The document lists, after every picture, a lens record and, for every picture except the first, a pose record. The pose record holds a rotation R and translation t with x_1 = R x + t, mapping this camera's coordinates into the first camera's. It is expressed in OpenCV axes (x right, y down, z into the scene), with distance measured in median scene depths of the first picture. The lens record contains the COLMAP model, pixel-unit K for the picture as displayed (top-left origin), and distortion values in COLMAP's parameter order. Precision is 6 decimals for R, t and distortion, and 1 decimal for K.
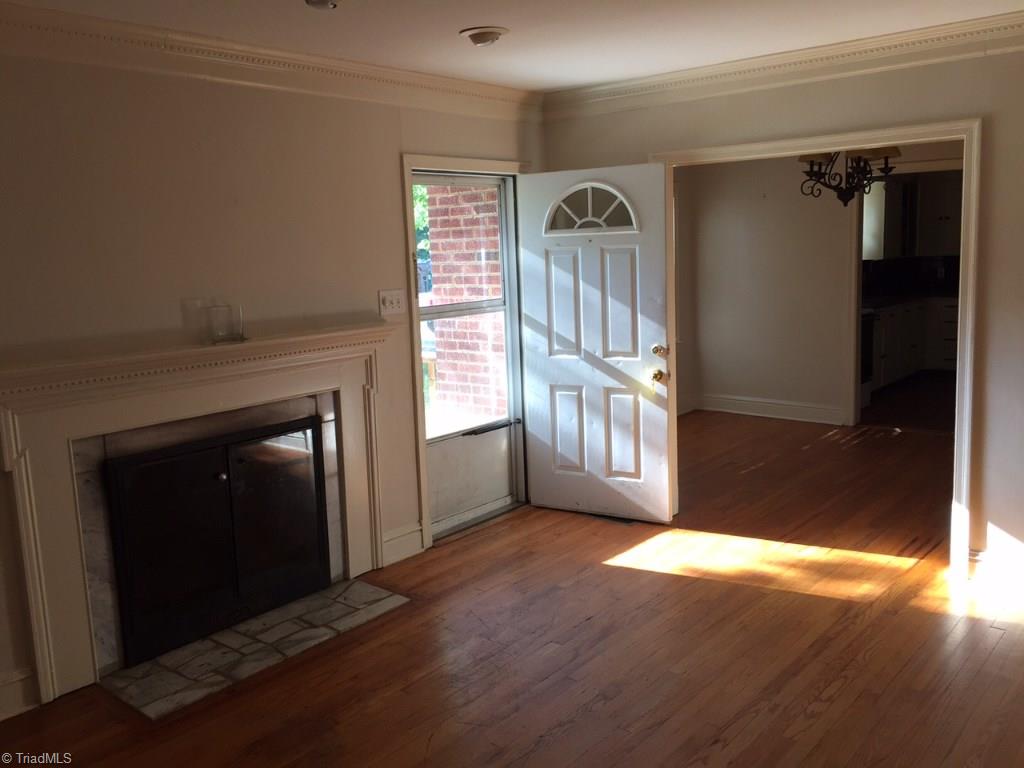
lens RADIAL K [[870.7, 0, 510.9], [0, 870.7, 375.8], [0, 0, 1]] dist [0.013182, -0.008284]
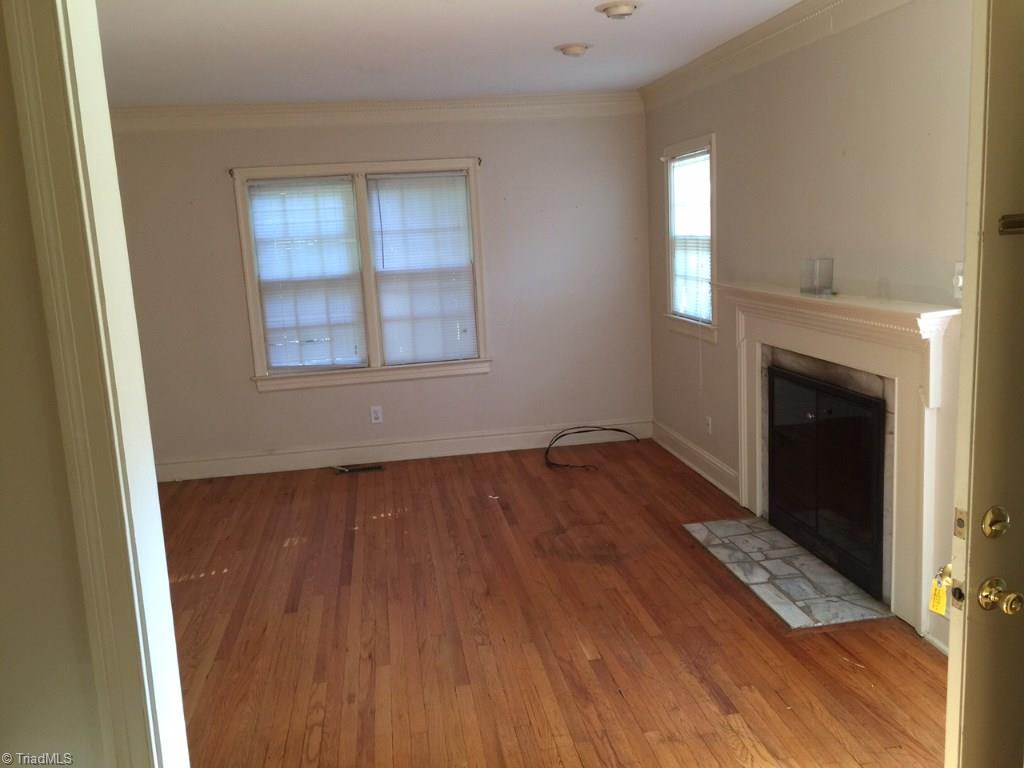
lens RADIAL K [[870.7, 0, 510.3], [0, 870.7, 381.7], [0, 0, 1]] dist [0.013182, -0.008284]
pose [[-0.651064, 0.203717, -0.731174, 0.735891], [-0.034640, 0.954331, 0.296737, -0.247229], [0.758232, 0.218522, -0.614274, 1.456525]]
